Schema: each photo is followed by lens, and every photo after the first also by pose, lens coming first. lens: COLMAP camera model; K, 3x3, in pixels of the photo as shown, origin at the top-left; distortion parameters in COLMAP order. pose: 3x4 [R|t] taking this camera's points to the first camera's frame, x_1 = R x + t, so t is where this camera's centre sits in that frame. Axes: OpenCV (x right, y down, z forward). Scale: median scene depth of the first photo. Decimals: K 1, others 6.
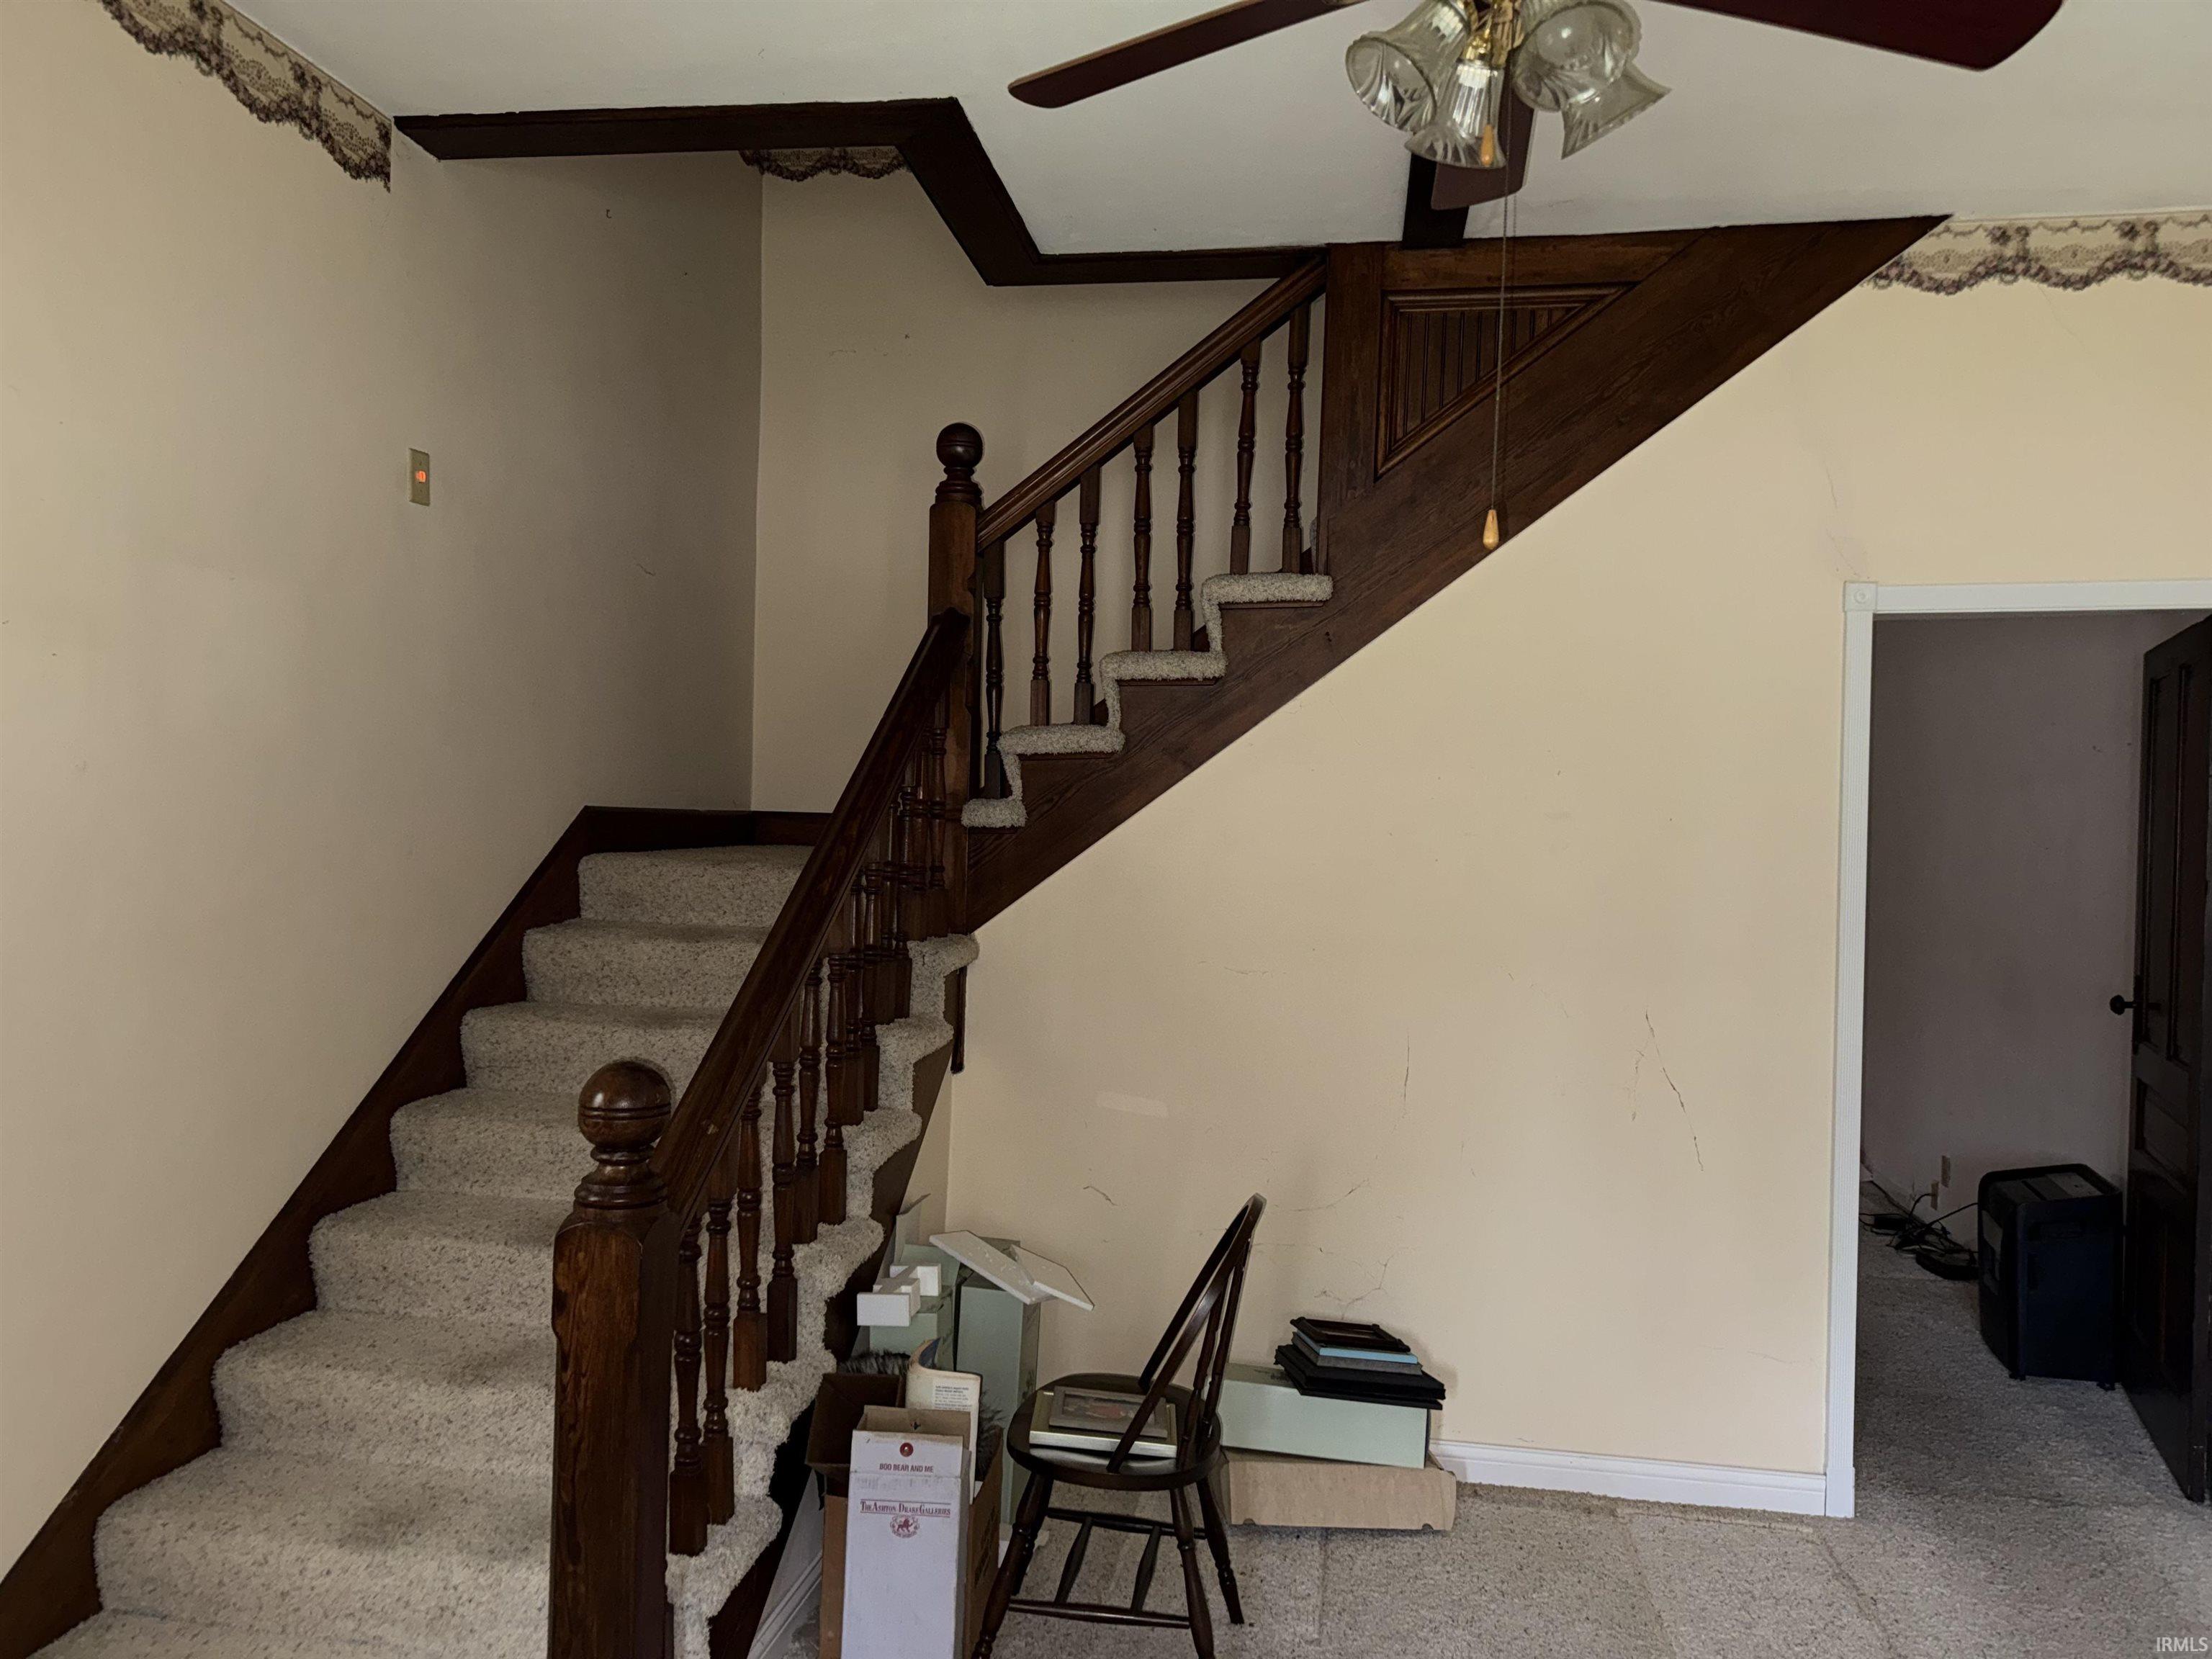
lens RADIAL K [[1531.7, 0, 1106.0], [0, 1531.7, 829.5], [0, 0, 1]] dist [0.062143, -0.071557]
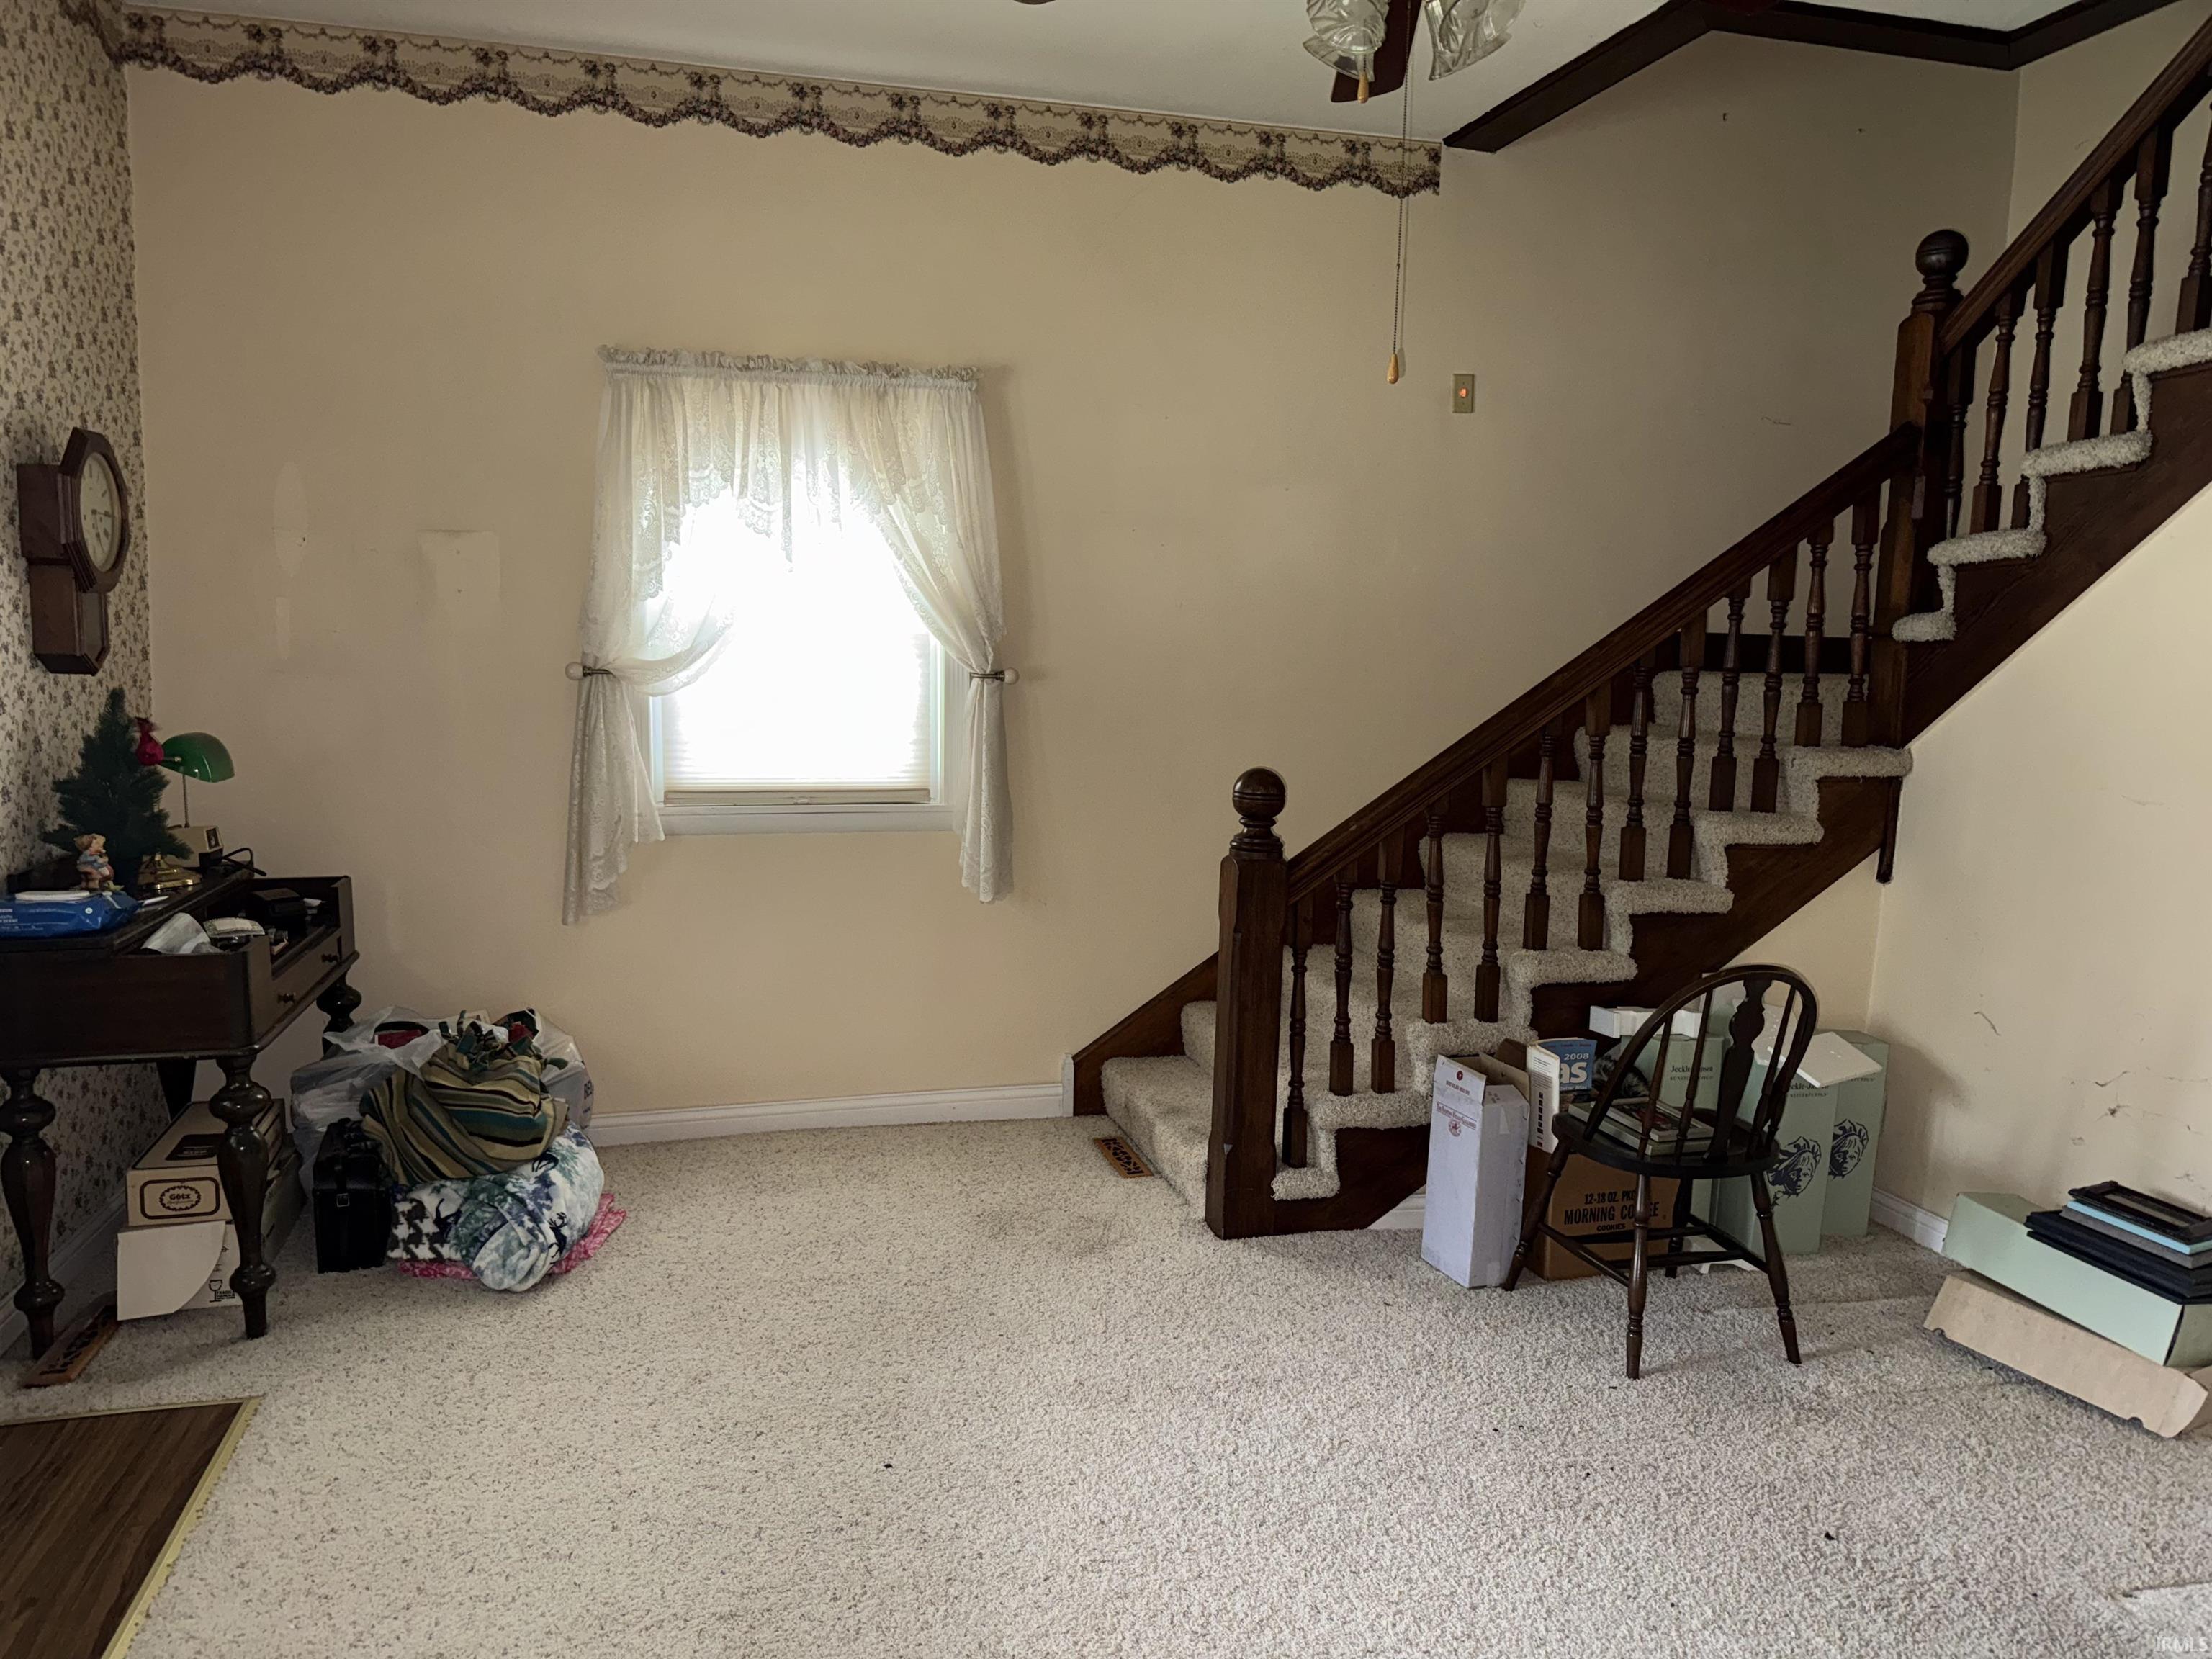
lens RADIAL K [[1531.7, 0, 1106.0], [0, 1531.7, 829.5], [0, 0, 1]] dist [0.062143, -0.071557]
pose [[0.421133, 0.095351, -0.901973, 0.721034], [-0.021277, 0.995224, 0.095275, 0.041907], [0.906749, -0.020933, 0.421150, 0.099786]]
